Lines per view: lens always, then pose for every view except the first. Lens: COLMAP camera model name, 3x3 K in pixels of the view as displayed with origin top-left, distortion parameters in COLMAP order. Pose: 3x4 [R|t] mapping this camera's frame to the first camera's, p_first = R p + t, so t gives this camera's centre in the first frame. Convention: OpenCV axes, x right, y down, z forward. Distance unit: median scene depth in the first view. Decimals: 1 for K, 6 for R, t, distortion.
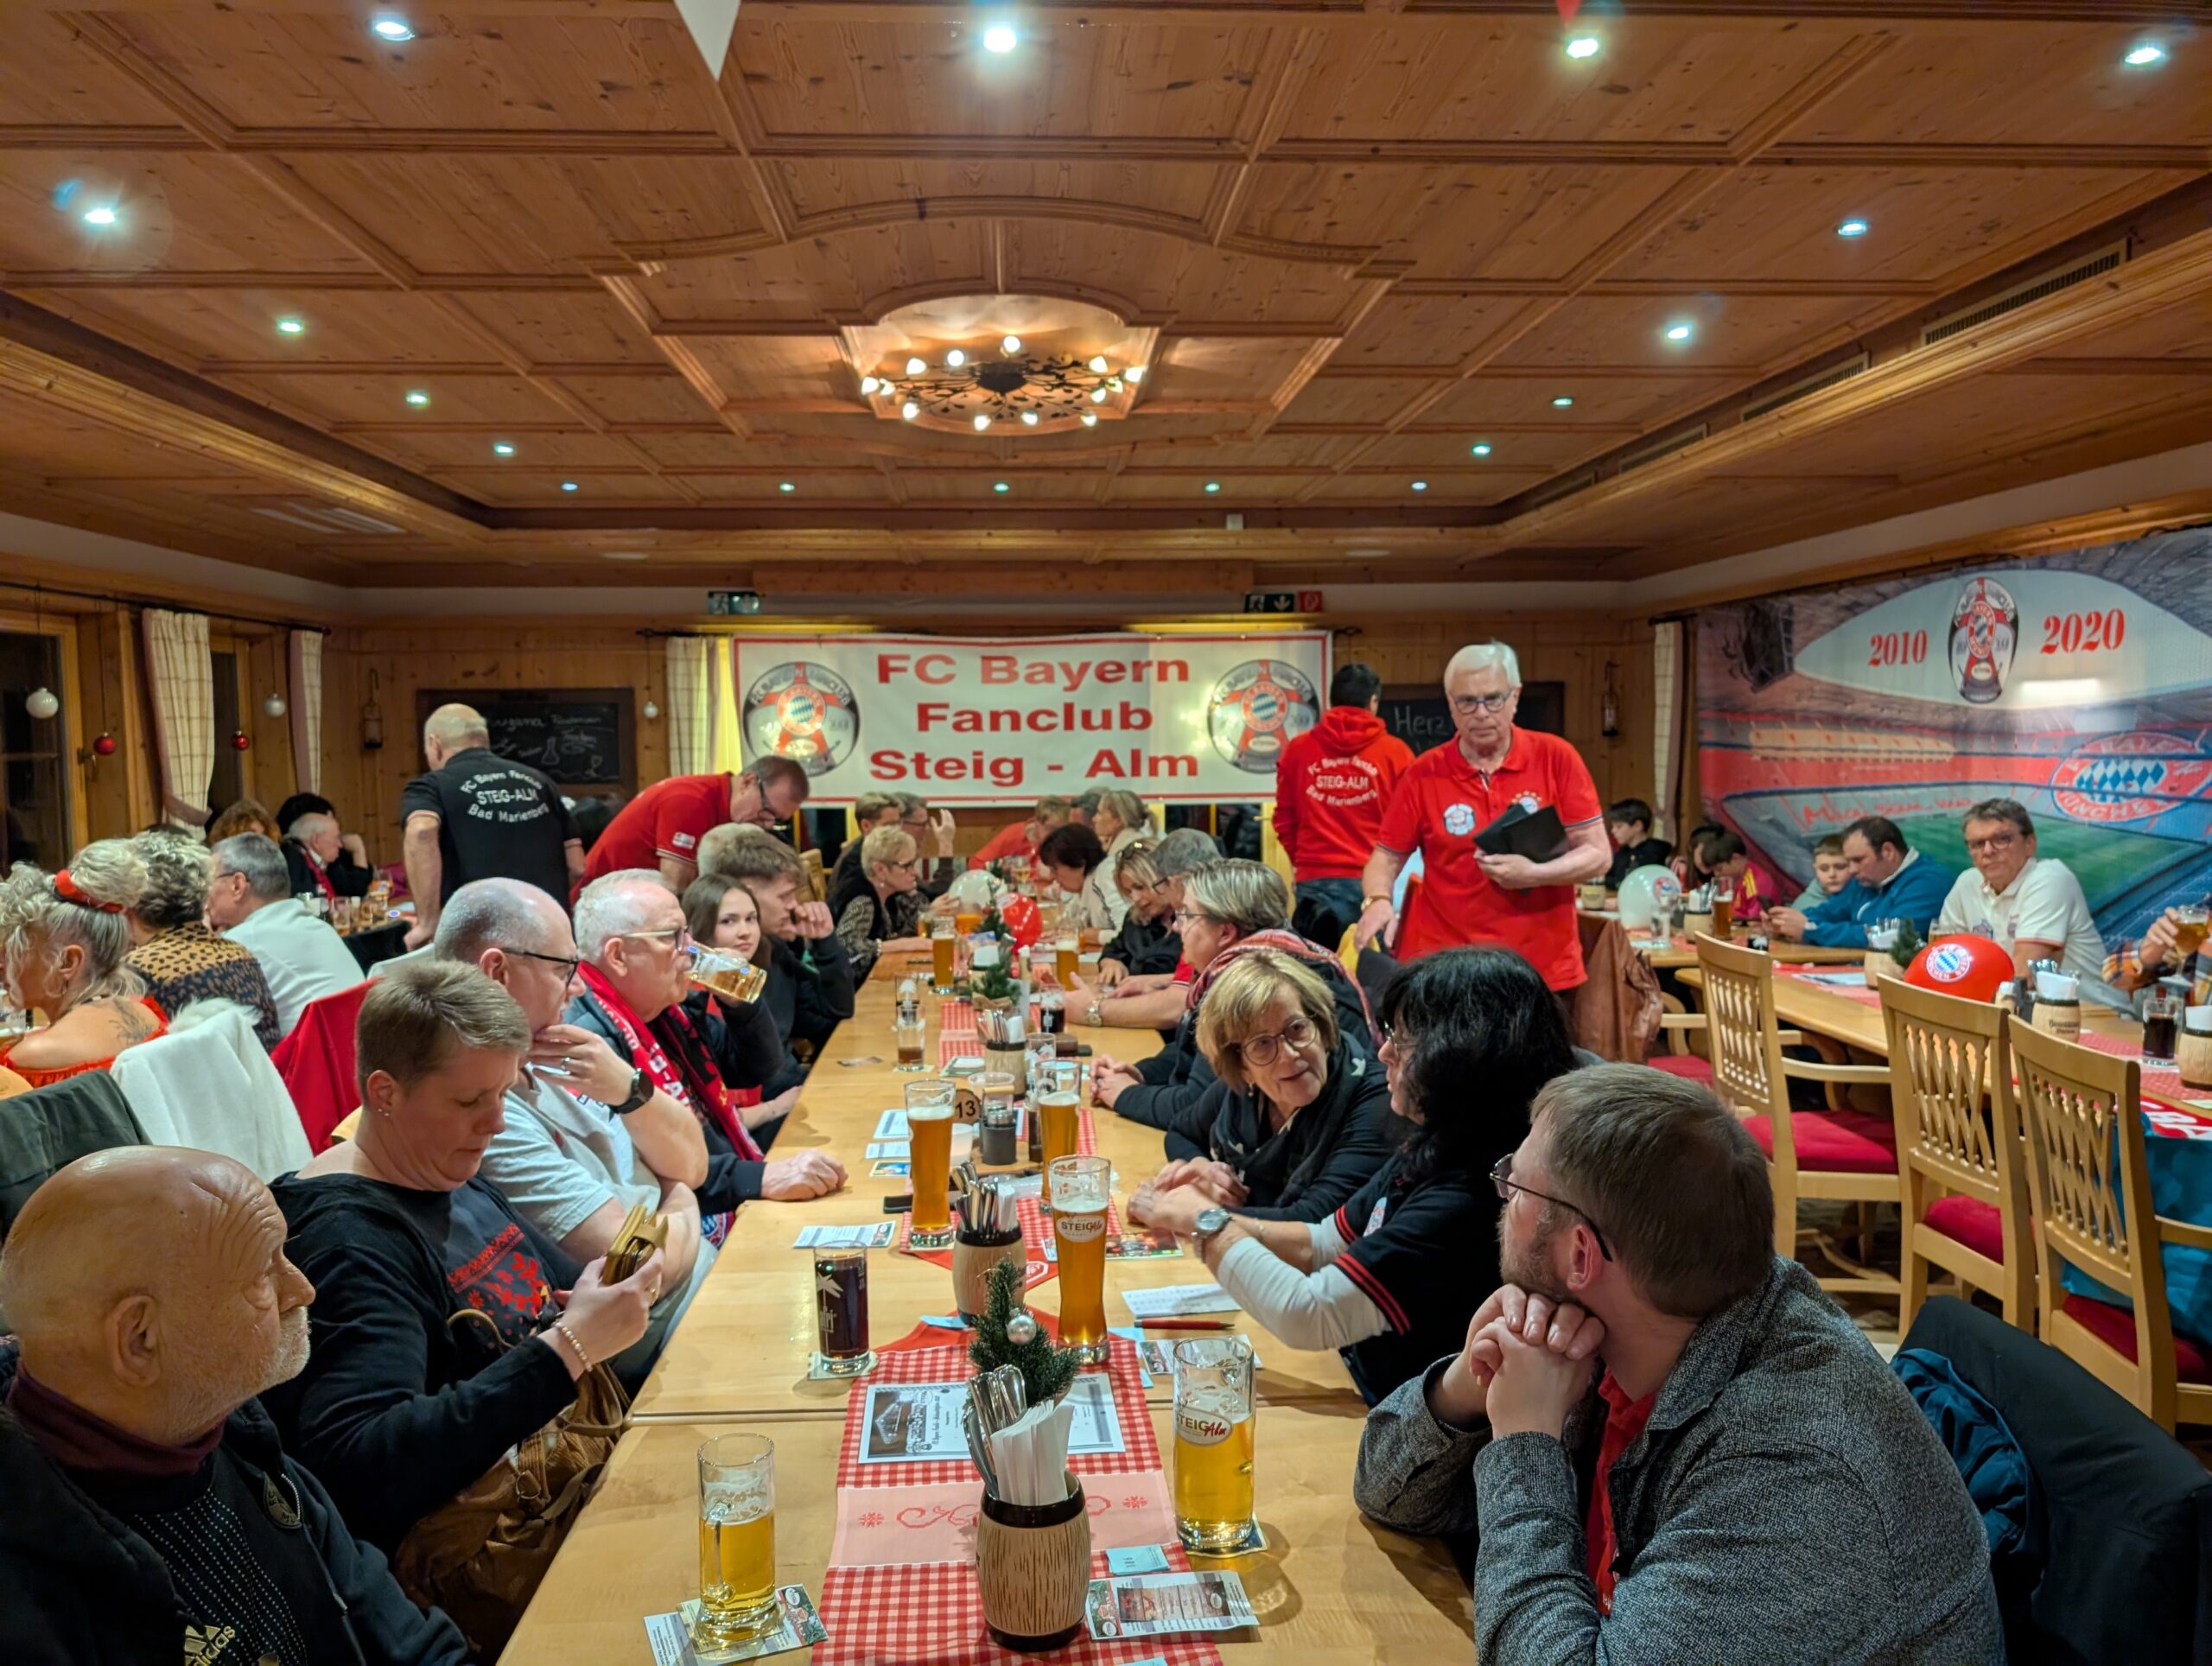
lens RADIAL K [[1624.6, 0, 1074.6], [0, 1624.6, 893.4], [0, 0, 1]] dist [0.094375, -0.001052]
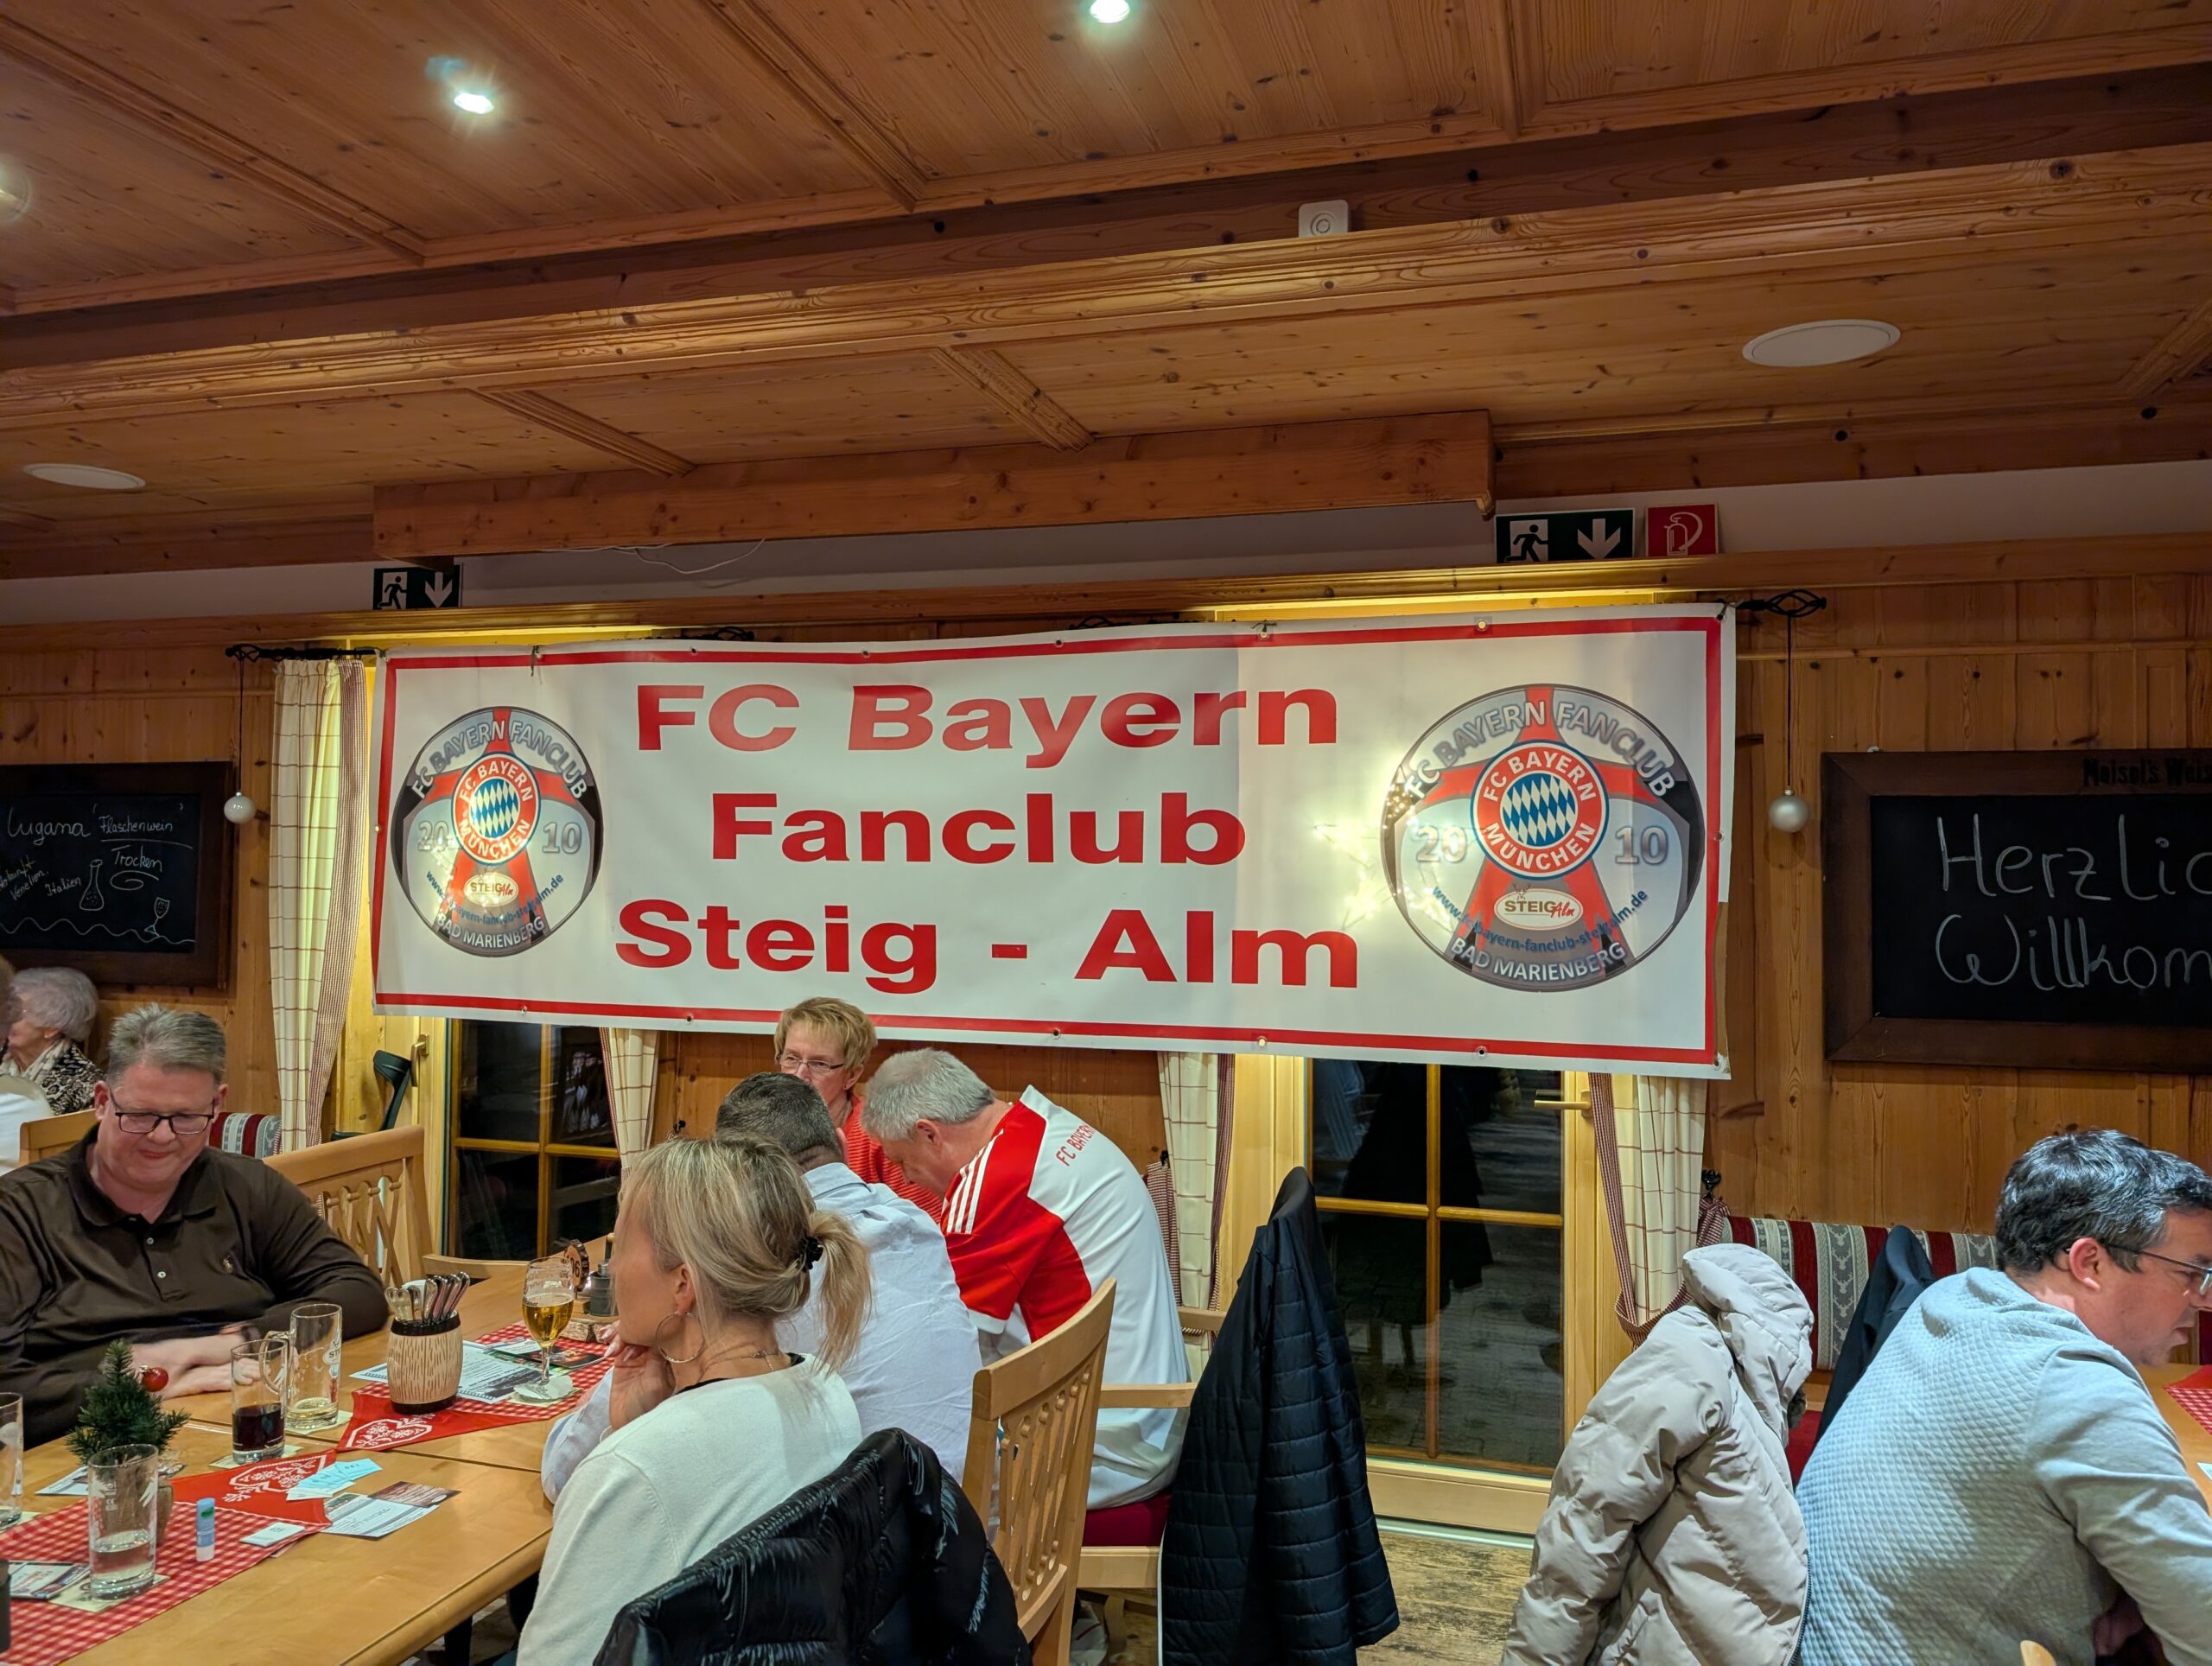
lens RADIAL K [[1590.6, 0, 1106.0], [0, 1590.6, 833.0], [0, 0, 1]] dist [0.011993, 0.000692]
pose [[0.938896, 0.014832, -0.343882, 0.149690], [-0.047198, 0.995181, -0.085943, -0.073968], [0.340951, 0.096922, 0.935072, 0.631410]]
